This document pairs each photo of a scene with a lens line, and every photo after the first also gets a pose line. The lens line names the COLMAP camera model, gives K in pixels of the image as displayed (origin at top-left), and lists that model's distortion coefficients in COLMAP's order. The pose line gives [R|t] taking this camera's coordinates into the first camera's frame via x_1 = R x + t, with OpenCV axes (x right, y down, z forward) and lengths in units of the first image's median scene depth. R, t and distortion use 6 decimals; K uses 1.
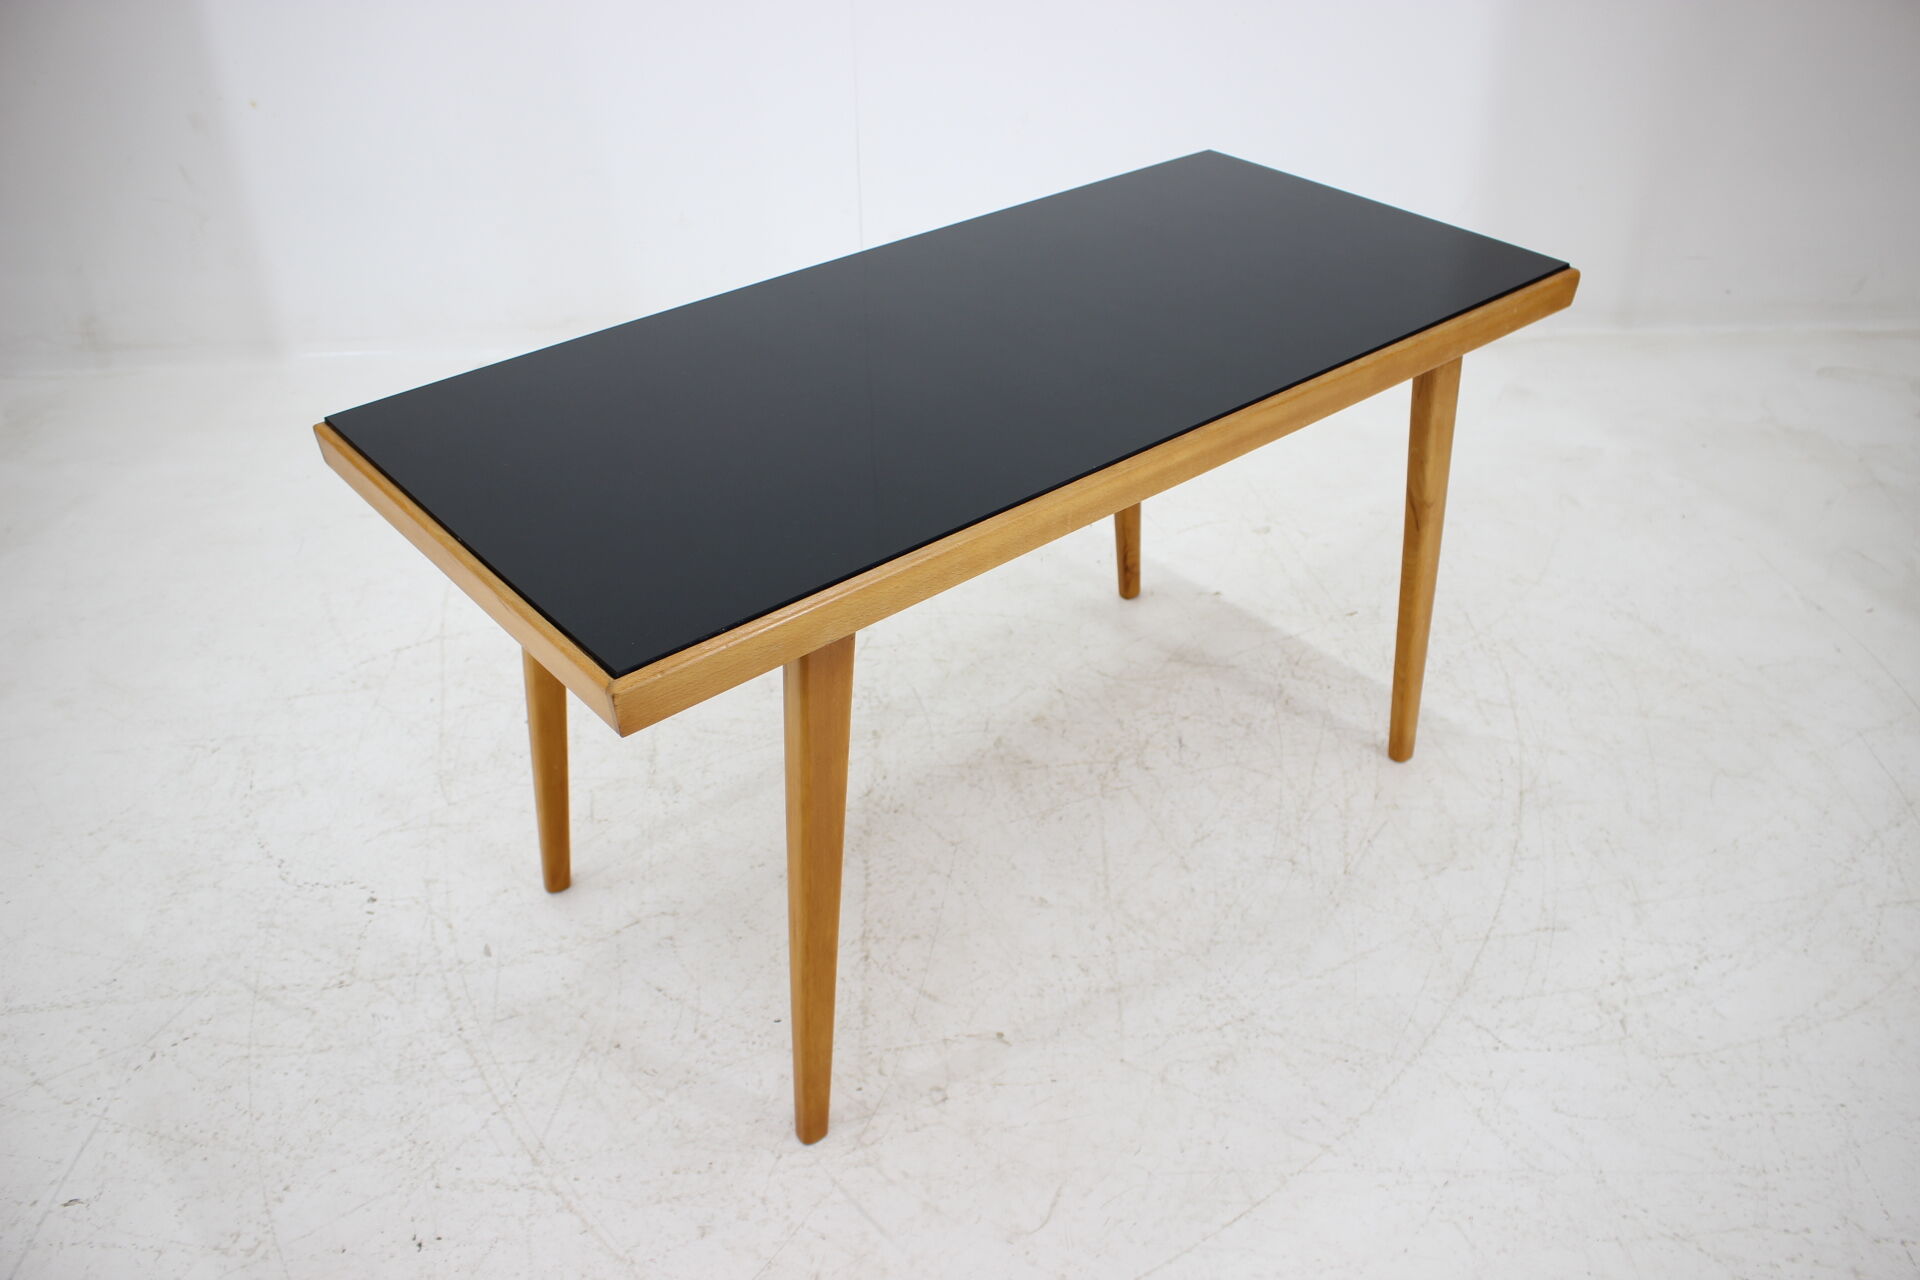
lens RADIAL K [[1611.7, 0, 959.4], [0, 1611.7, 633.3], [0, 0, 1]] dist [-0.128872, 0.080334]
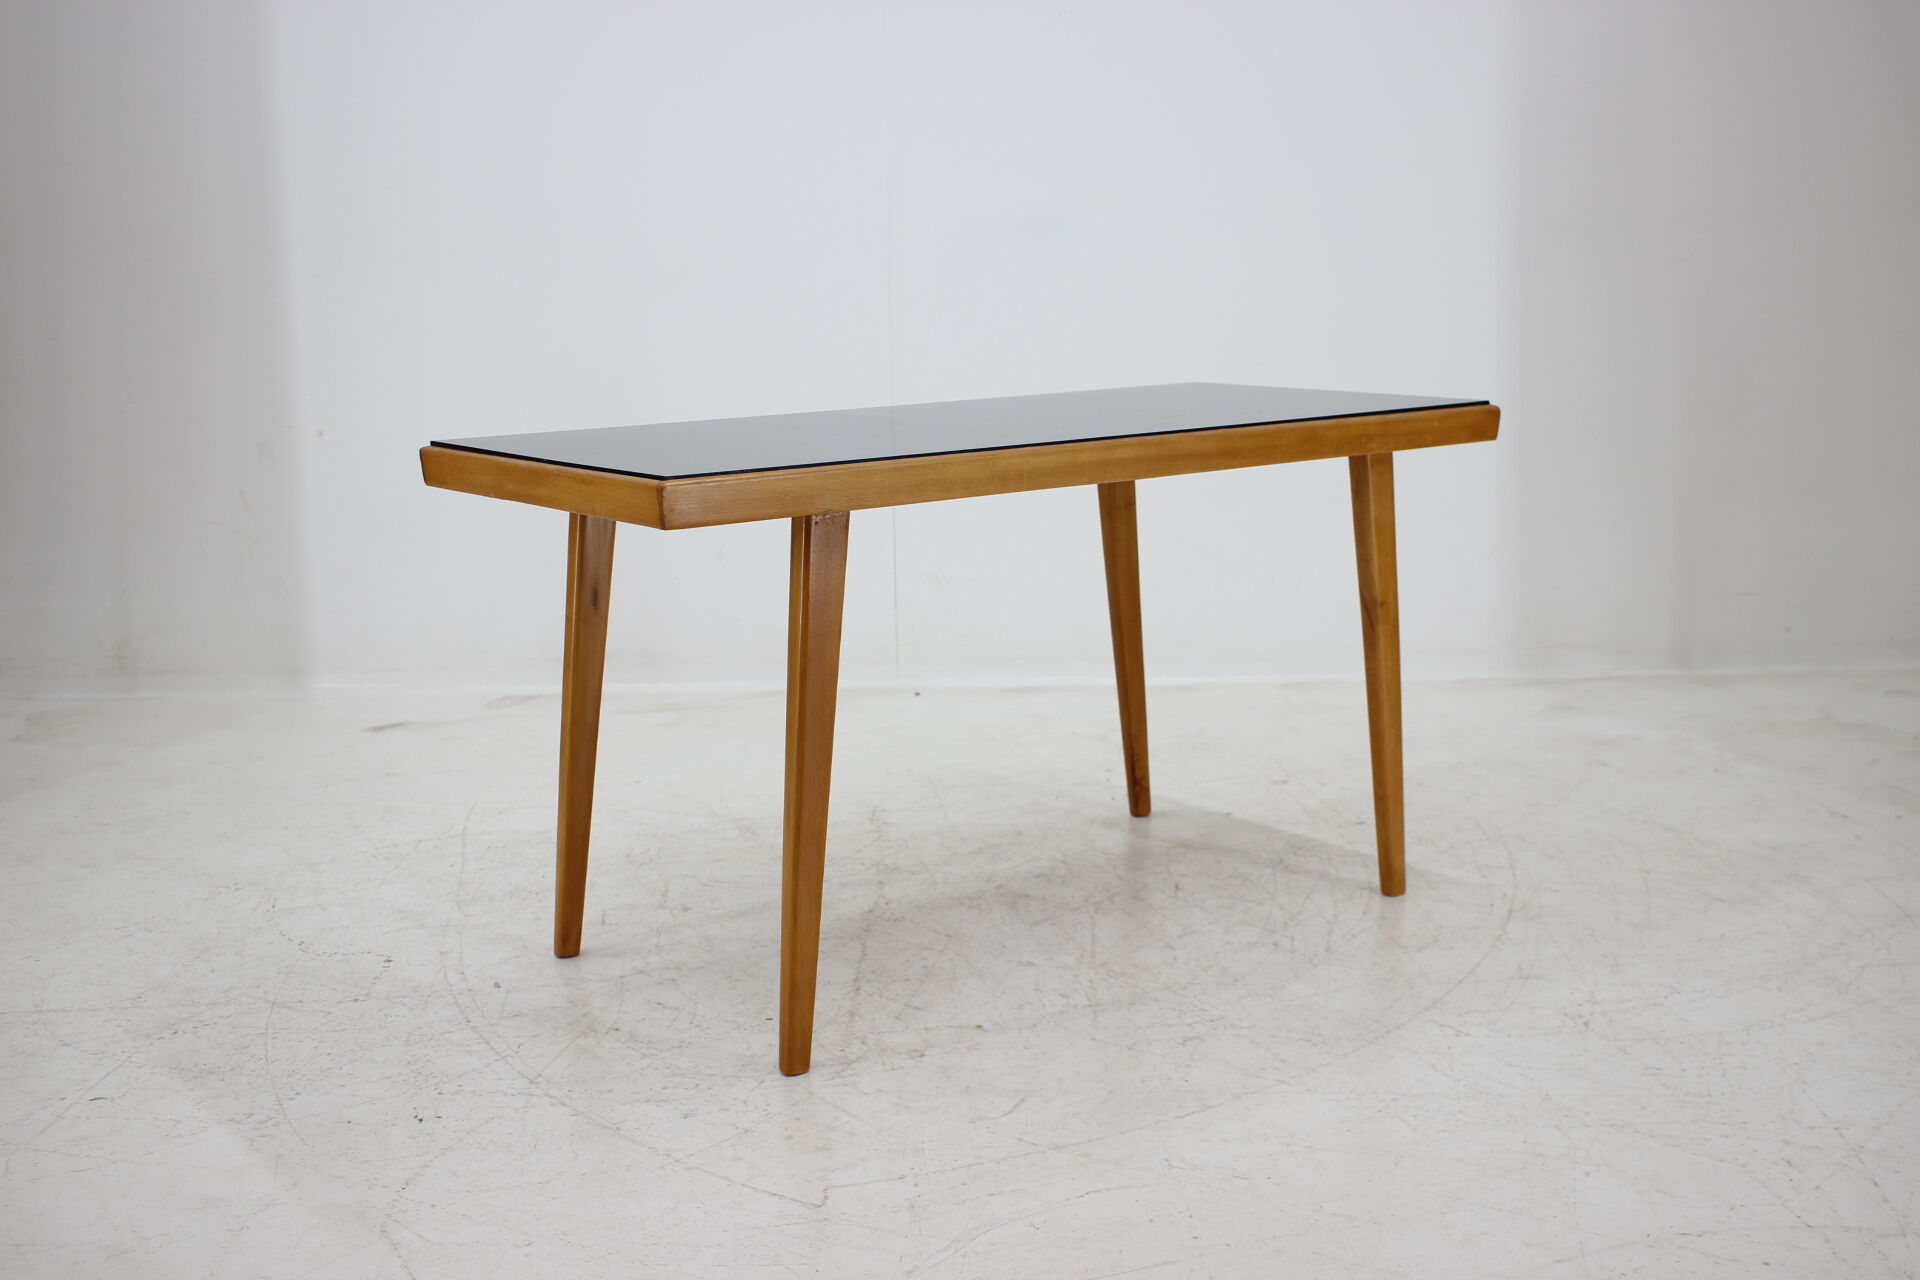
lens RADIAL K [[2132.0, 0, 955.5], [0, 2132.0, 652.7], [0, 0, 1]] dist [-0.075972, 0.000000]
pose [[0.998626, 0.003032, -0.052320, 0.074602], [-0.023619, 0.917234, -0.397647, 0.526417], [0.046784, 0.398337, 0.916045, -0.342566]]
